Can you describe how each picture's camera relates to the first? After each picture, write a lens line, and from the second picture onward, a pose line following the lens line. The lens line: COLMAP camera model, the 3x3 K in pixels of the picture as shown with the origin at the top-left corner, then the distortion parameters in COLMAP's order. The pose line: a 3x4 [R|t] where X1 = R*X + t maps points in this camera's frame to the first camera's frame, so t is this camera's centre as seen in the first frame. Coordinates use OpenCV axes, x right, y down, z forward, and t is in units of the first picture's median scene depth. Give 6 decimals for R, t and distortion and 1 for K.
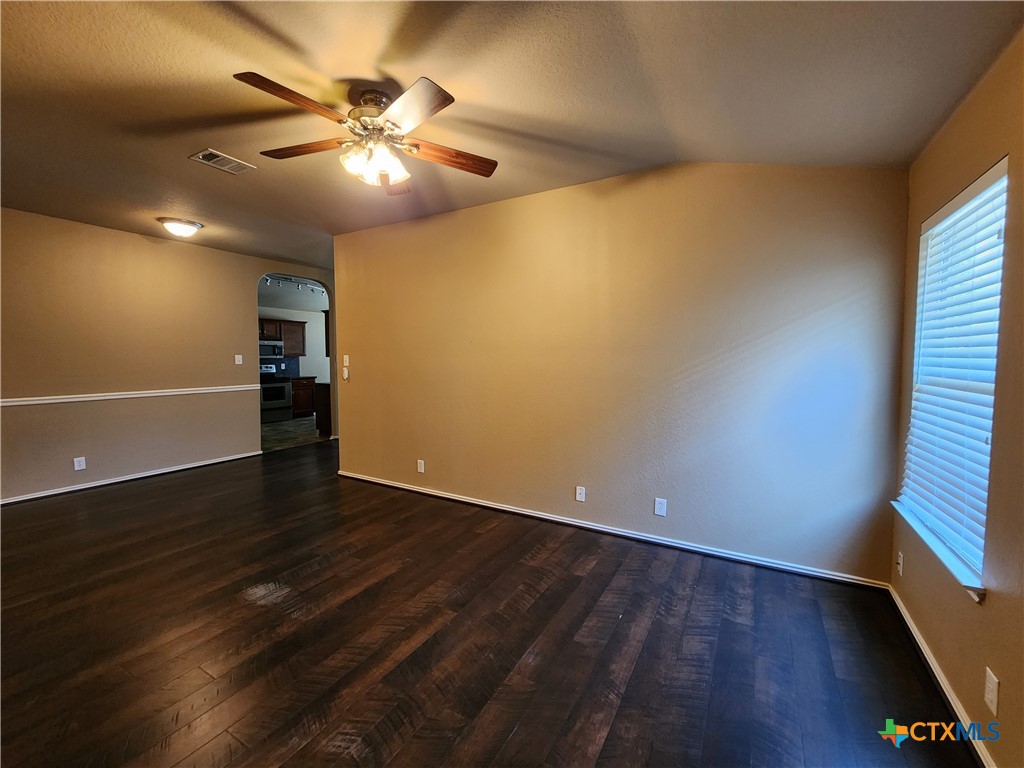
lens RADIAL K [[416.1, 0, 520.0], [0, 416.1, 378.0], [0, 0, 1]] dist [-0.000216, -0.001023]
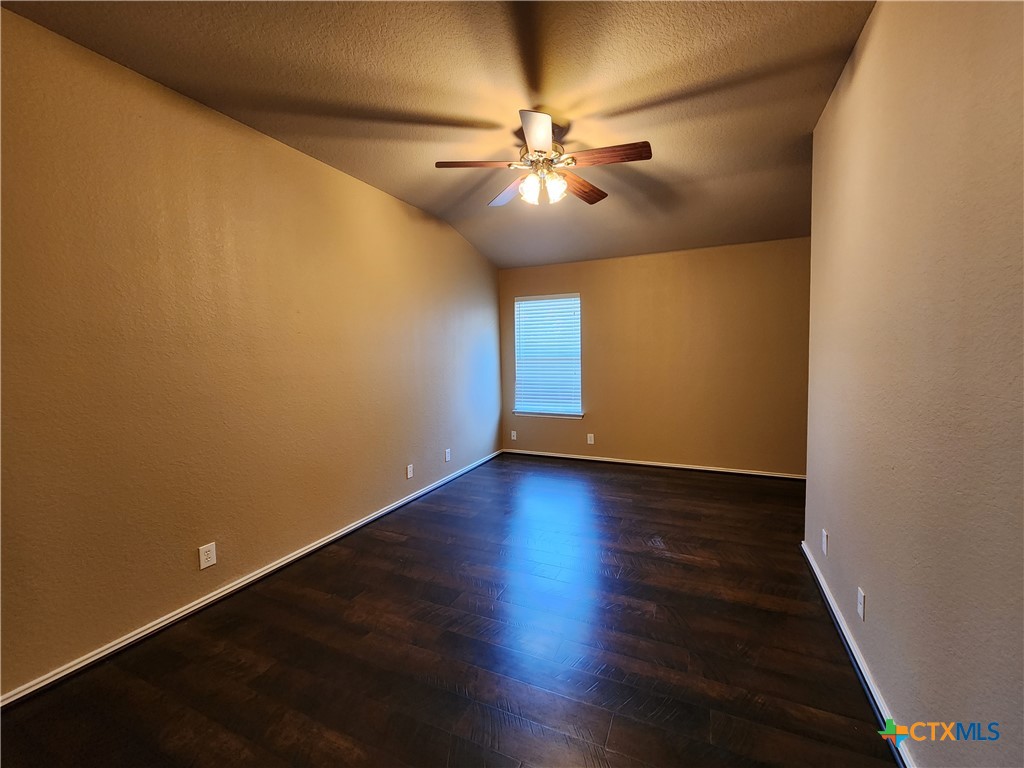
lens RADIAL K [[416.1, 0, 520.0], [0, 416.1, 378.0], [0, 0, 1]] dist [-0.000216, -0.001023]
pose [[-0.097721, -0.061100, 0.993336, -1.068061], [0.066166, 0.995506, 0.067743, -0.038333], [-0.993012, 0.072345, -0.093239, 0.831830]]
